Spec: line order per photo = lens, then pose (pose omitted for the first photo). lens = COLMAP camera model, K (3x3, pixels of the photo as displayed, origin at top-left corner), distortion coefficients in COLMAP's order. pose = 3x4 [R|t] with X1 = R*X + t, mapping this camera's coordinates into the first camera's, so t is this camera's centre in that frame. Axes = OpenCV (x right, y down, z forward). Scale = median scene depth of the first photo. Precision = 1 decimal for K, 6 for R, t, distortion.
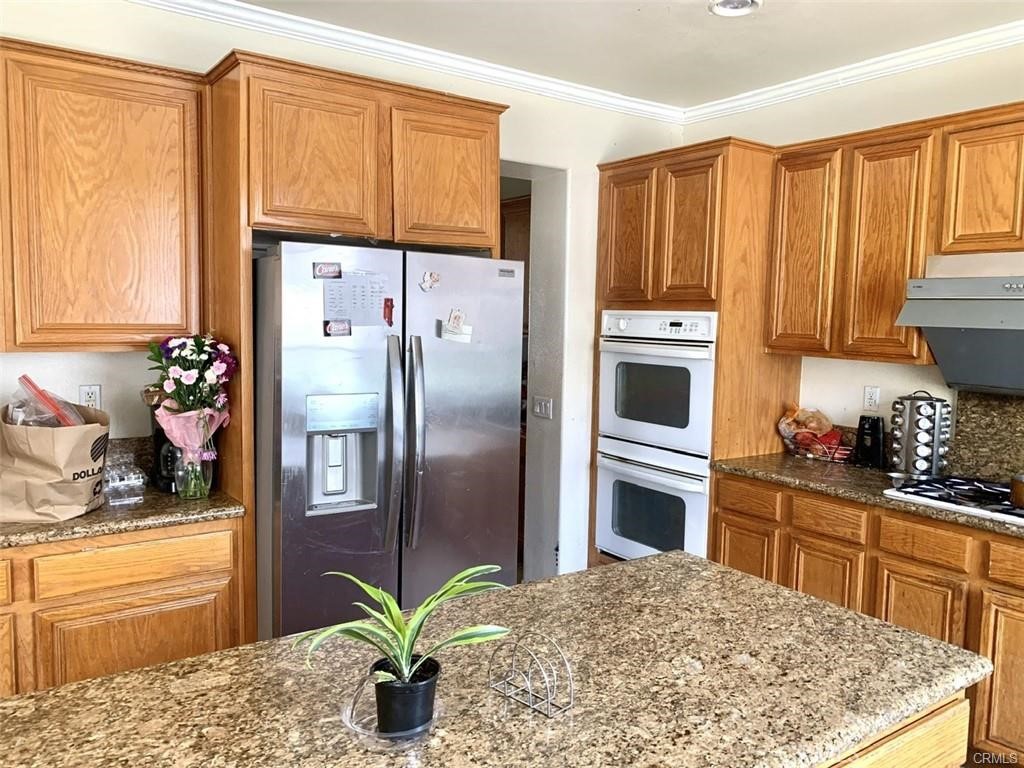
lens RADIAL K [[791.5, 0, 511.5], [0, 791.5, 383.7], [0, 0, 1]] dist [0.028708, -0.014134]
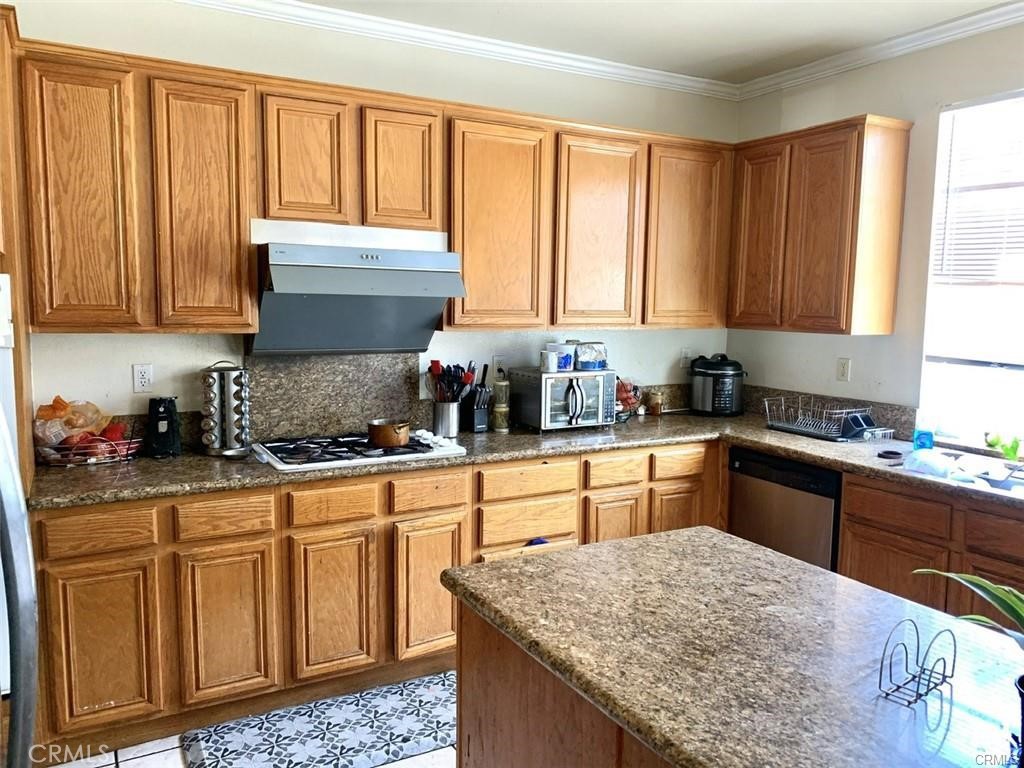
lens RADIAL K [[791.5, 0, 510.4], [0, 791.5, 383.9], [0, 0, 1]] dist [0.028708, -0.014134]
pose [[0.102749, -0.129262, 0.986273, -0.408050], [0.080200, 0.989369, 0.121312, -0.054620], [-0.991469, 0.066634, 0.112024, 0.590819]]
